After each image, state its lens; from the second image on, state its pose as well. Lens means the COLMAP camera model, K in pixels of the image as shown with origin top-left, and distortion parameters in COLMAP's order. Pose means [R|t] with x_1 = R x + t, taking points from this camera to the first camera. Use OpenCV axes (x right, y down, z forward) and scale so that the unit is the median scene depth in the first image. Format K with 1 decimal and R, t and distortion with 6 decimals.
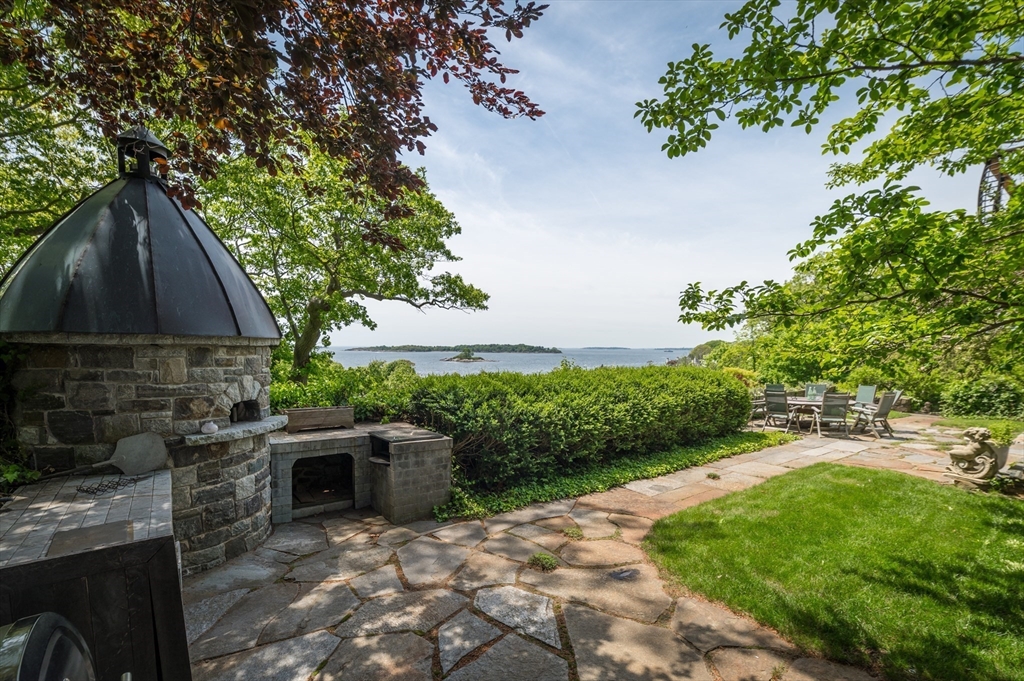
lens RADIAL K [[440.1, 0, 497.8], [0, 440.1, 386.9], [0, 0, 1]] dist [0.002425, 0.000069]
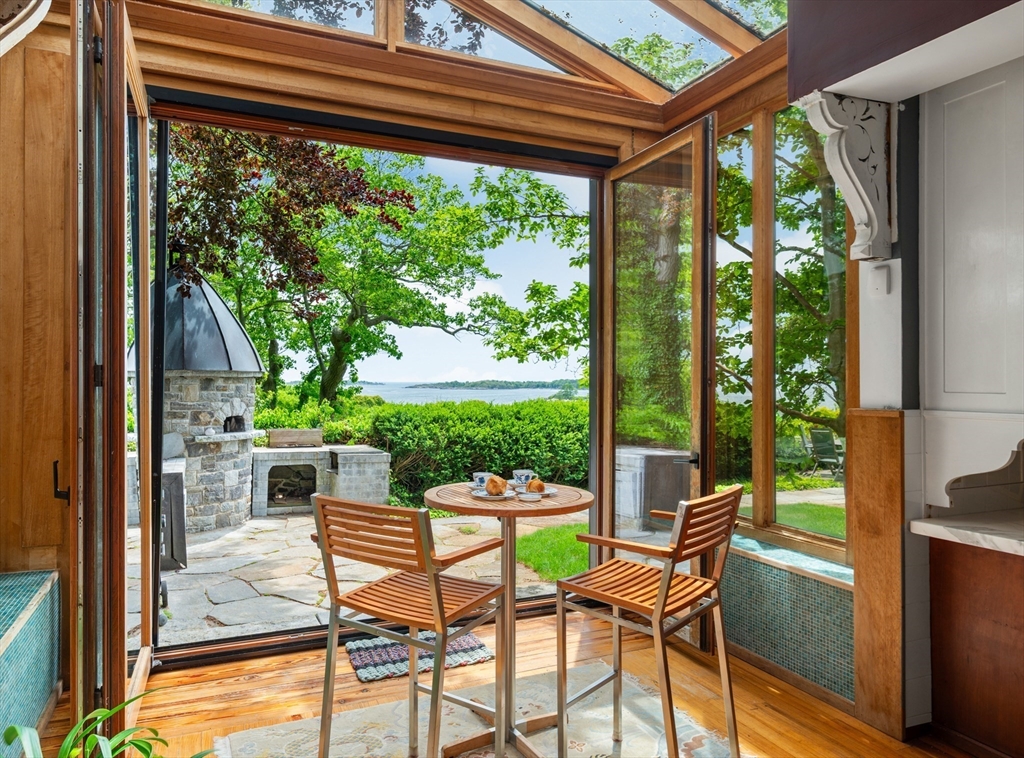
lens RADIAL K [[648.6, 0, 450.9], [0, 648.6, 374.4], [0, 0, 1]] dist [-0.008630, 0.001410]
pose [[0.962725, -0.008509, -0.270348, 0.553214], [-0.019561, 0.994698, -0.100966, 0.079898], [0.269774, 0.102490, 0.957454, -0.685802]]
